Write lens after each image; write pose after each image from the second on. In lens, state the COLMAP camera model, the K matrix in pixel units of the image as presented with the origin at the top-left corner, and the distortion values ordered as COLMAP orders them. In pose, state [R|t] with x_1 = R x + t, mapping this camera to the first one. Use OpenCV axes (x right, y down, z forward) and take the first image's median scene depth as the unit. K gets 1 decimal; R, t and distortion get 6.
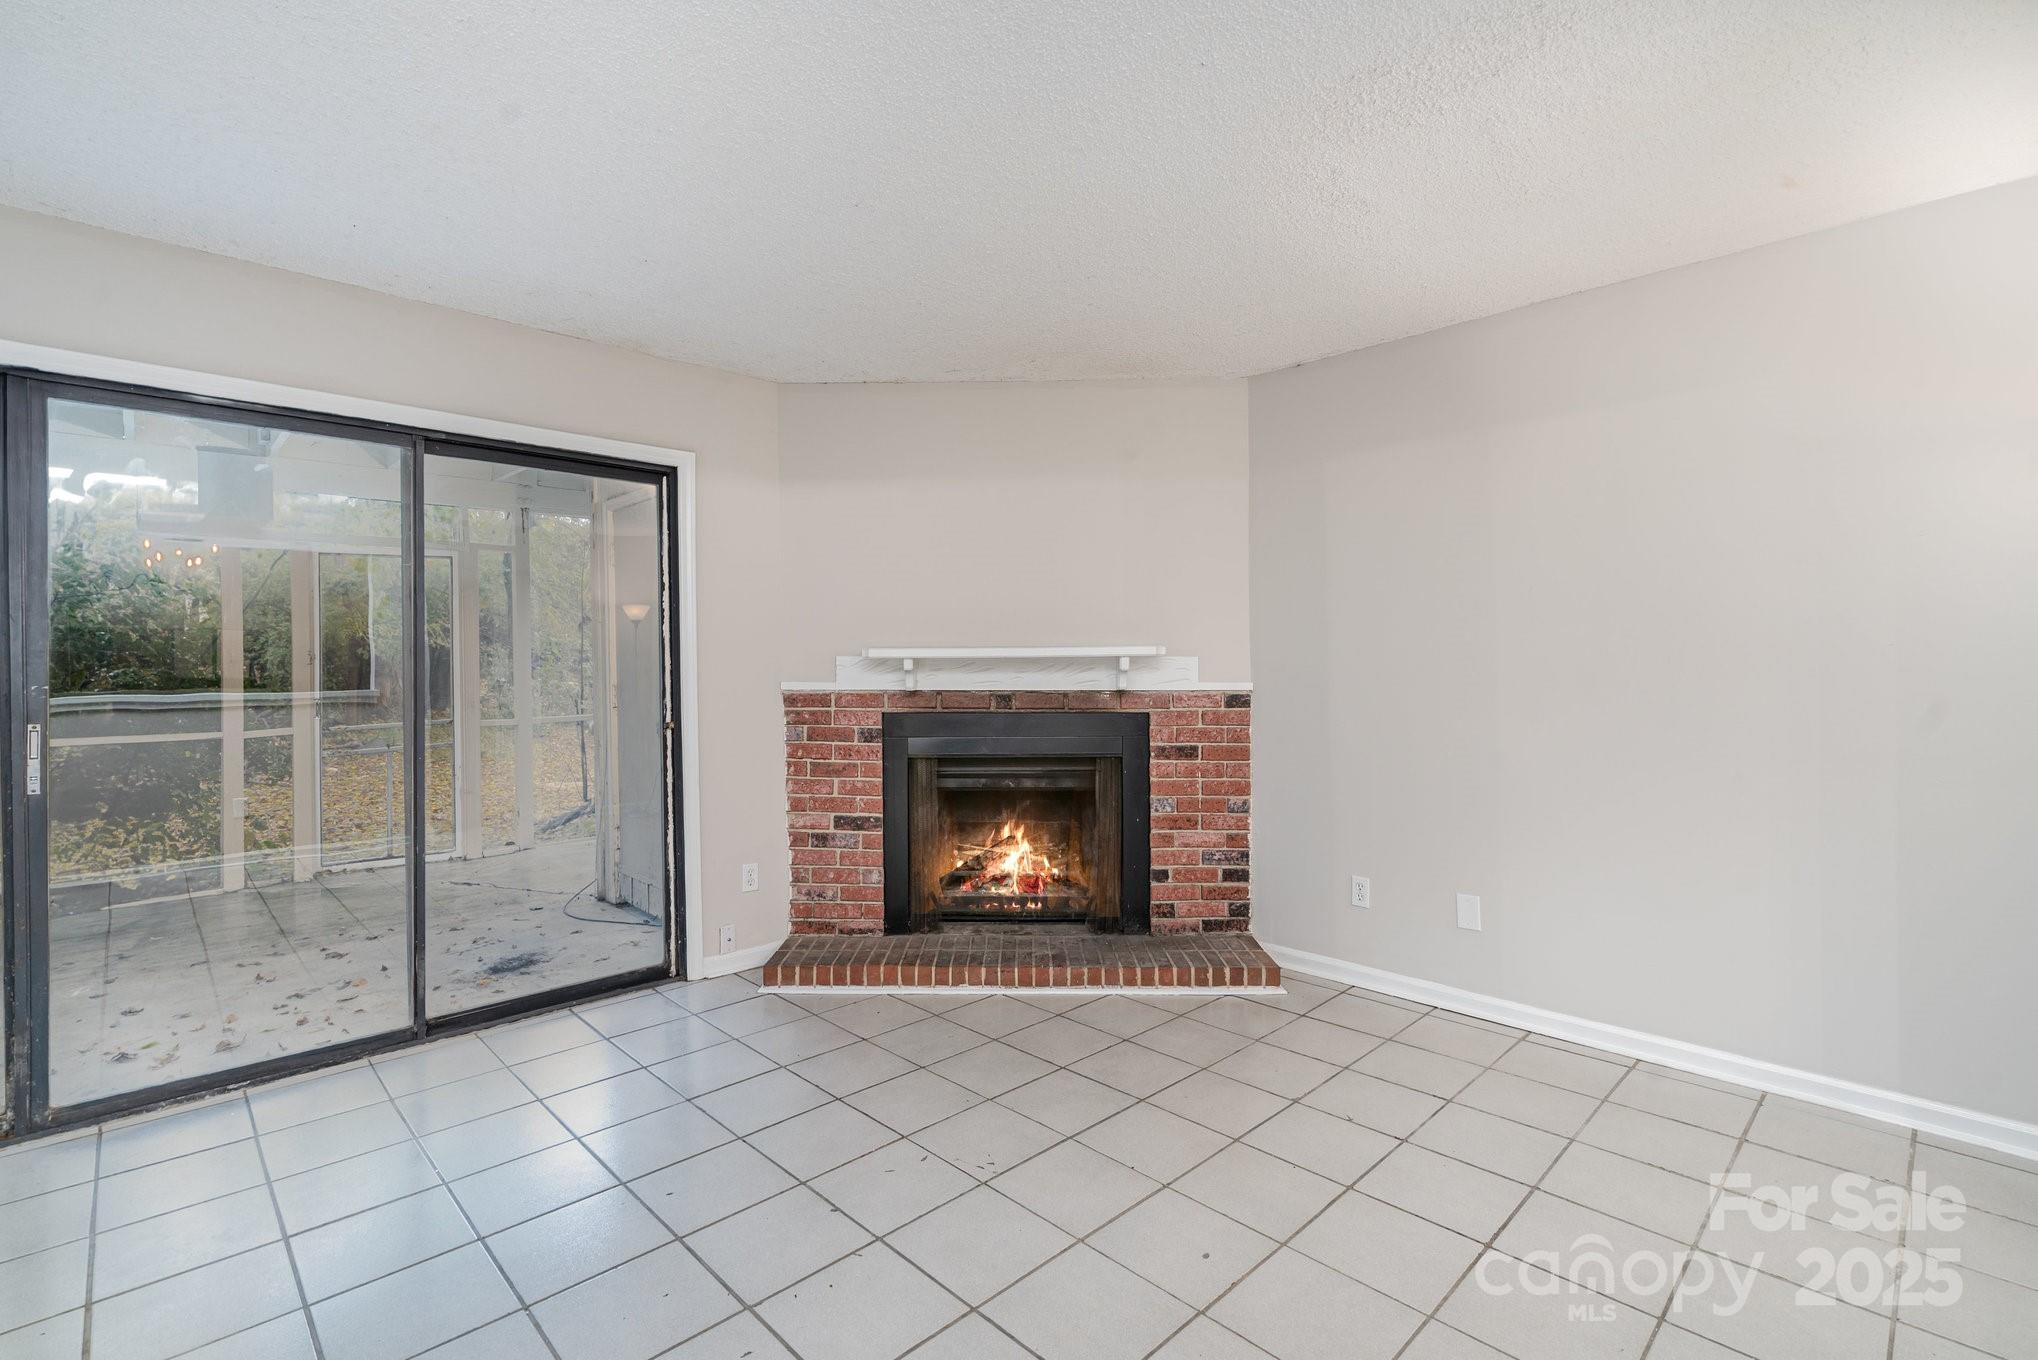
lens RADIAL K [[929.1, 0, 1008.5], [0, 929.1, 666.7], [0, 0, 1]] dist [-0.001796, 0.002616]
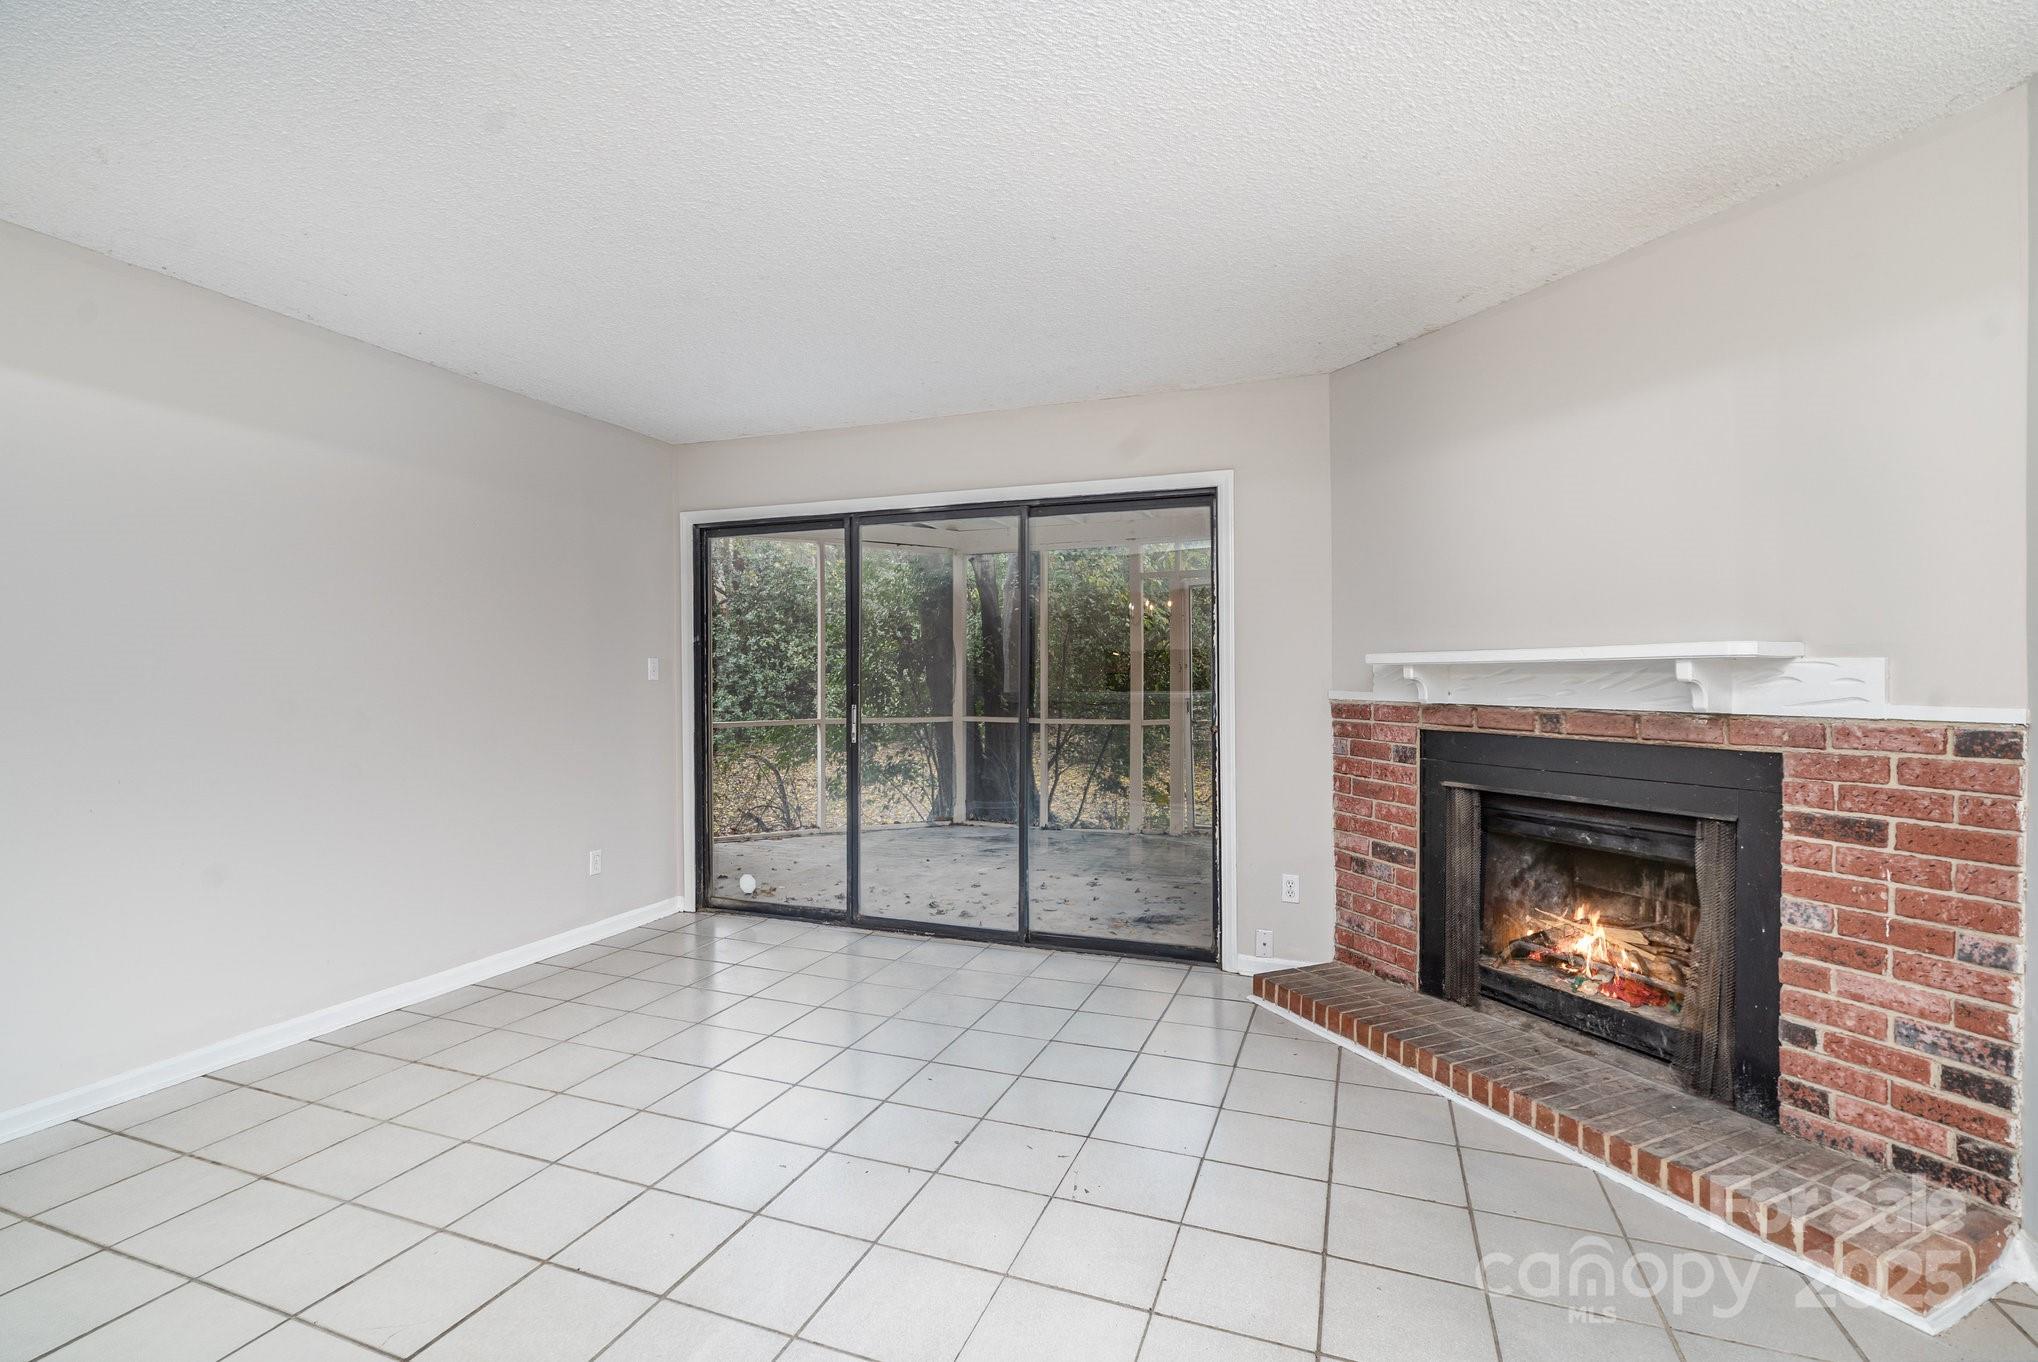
lens RADIAL K [[929.1, 0, 1010.1], [0, 929.1, 691.3], [0, 0, 1]] dist [-0.001796, 0.002616]
pose [[0.430399, 0.017794, -0.902463, 0.472005], [-0.002095, 0.999823, 0.018715, -0.000109], [0.902636, -0.006165, 0.430360, 0.305284]]
